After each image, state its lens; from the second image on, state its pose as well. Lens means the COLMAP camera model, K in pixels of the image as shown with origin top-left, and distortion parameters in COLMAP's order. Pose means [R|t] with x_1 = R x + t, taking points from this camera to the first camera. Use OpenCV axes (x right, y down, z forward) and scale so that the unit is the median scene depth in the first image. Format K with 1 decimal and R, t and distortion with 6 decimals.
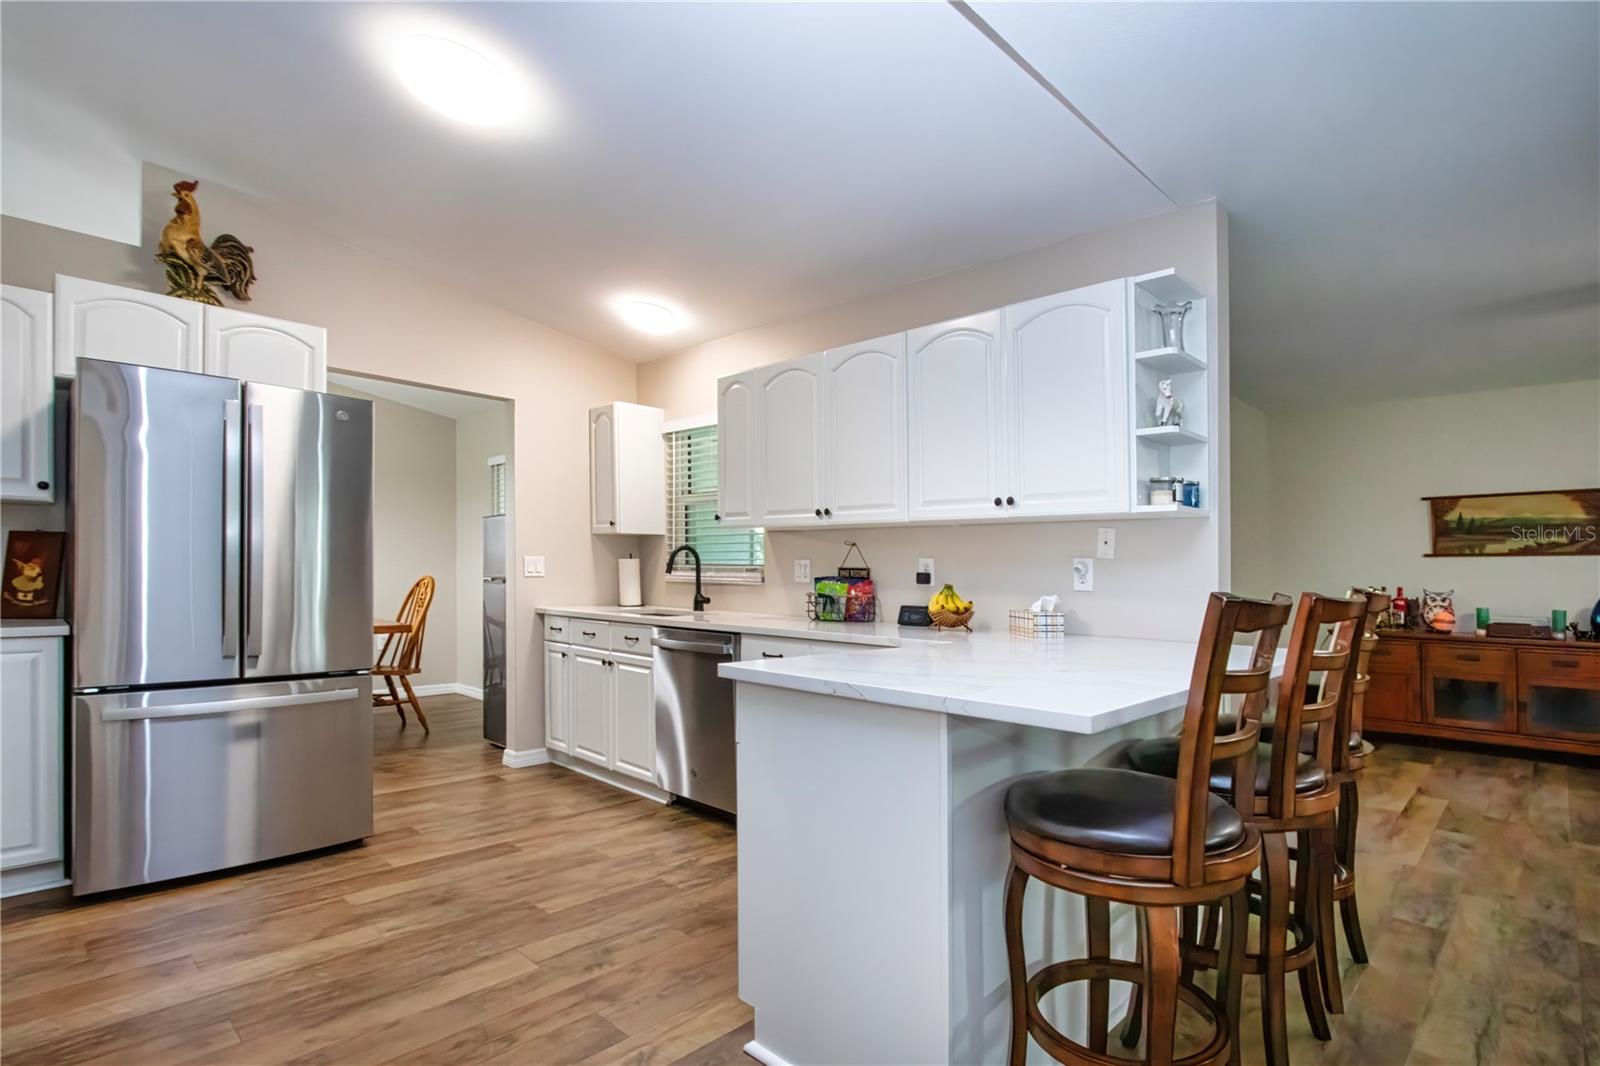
lens RADIAL K [[841.9, 0, 813.1], [0, 841.9, 553.3], [0, 0, 1]] dist [-0.010748, 0.000835]
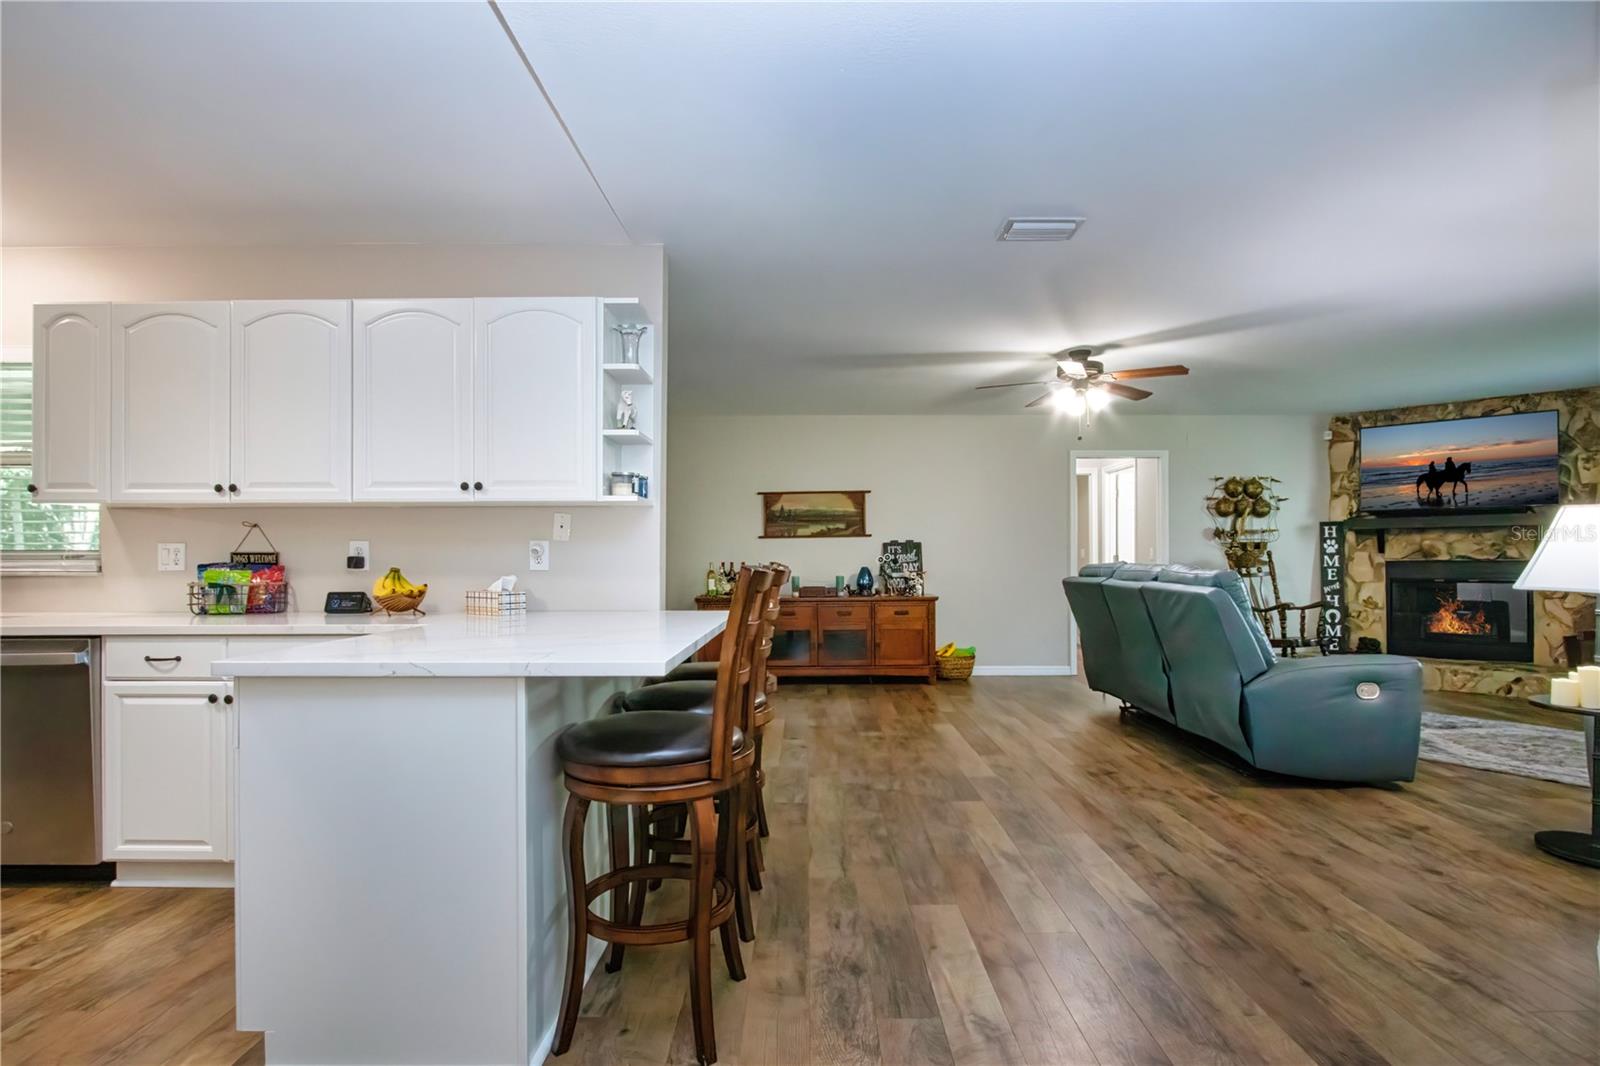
lens RADIAL K [[841.9, 0, 813.1], [0, 841.9, 553.3], [0, 0, 1]] dist [-0.010748, 0.000835]
pose [[0.746024, -0.013542, 0.665782, -0.116575], [-0.001150, 0.999766, 0.021623, -0.001422], [-0.665918, -0.016897, 0.745833, -0.041962]]
